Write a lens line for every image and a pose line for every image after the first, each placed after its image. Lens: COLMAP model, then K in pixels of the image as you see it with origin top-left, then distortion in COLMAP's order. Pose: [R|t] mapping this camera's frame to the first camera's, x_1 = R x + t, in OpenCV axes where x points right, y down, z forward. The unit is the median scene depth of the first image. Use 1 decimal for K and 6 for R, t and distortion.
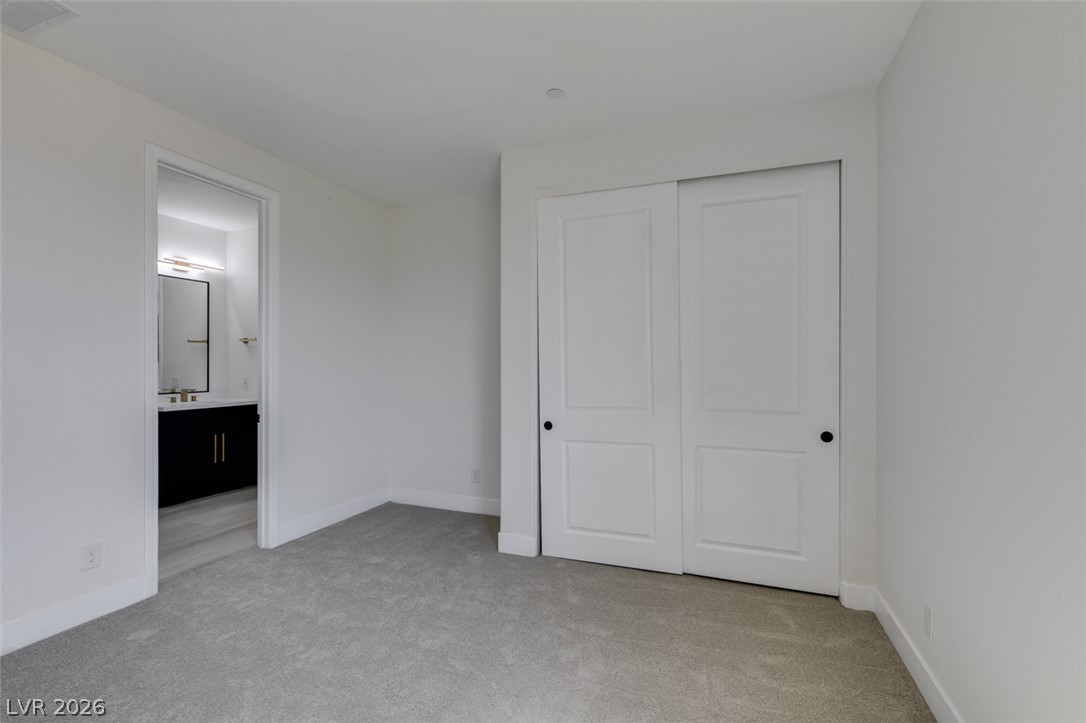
lens RADIAL K [[486.8, 0, 546.9], [0, 486.8, 366.1], [0, 0, 1]] dist [0.001335, -0.001547]
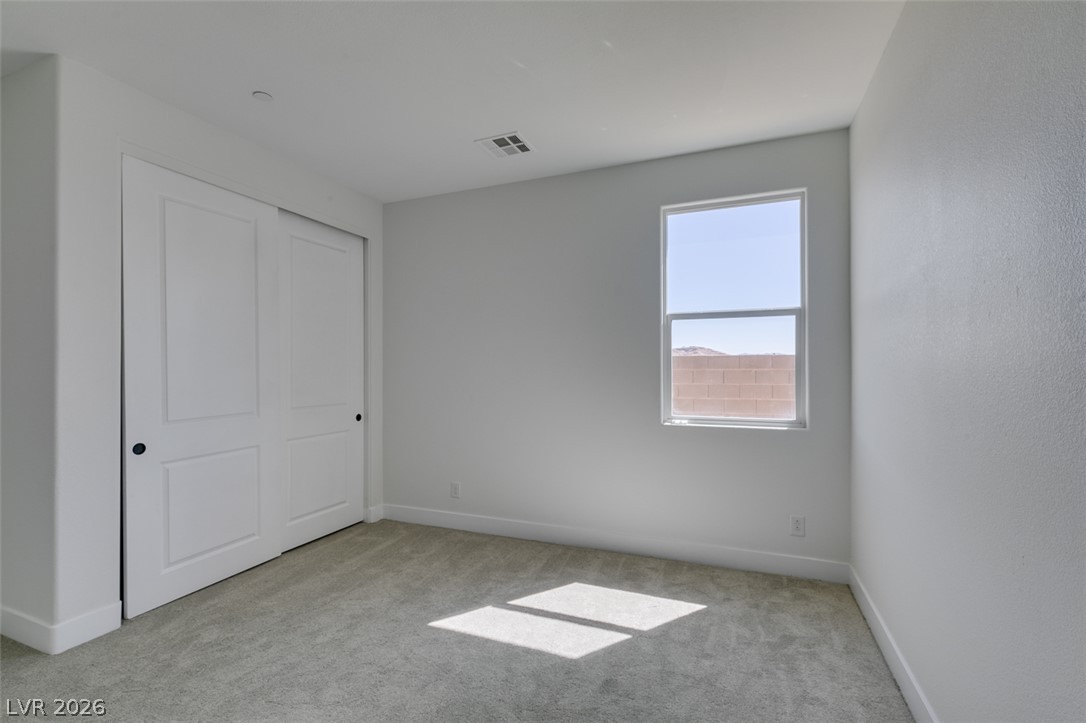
lens RADIAL K [[486.8, 0, 532.8], [0, 486.8, 368.8], [0, 0, 1]] dist [0.001335, -0.001547]
pose [[0.034635, -0.002998, 0.999396, -0.843168], [0.004511, 0.999986, 0.002843, -0.007024], [-0.999390, 0.004409, 0.034648, 0.374787]]
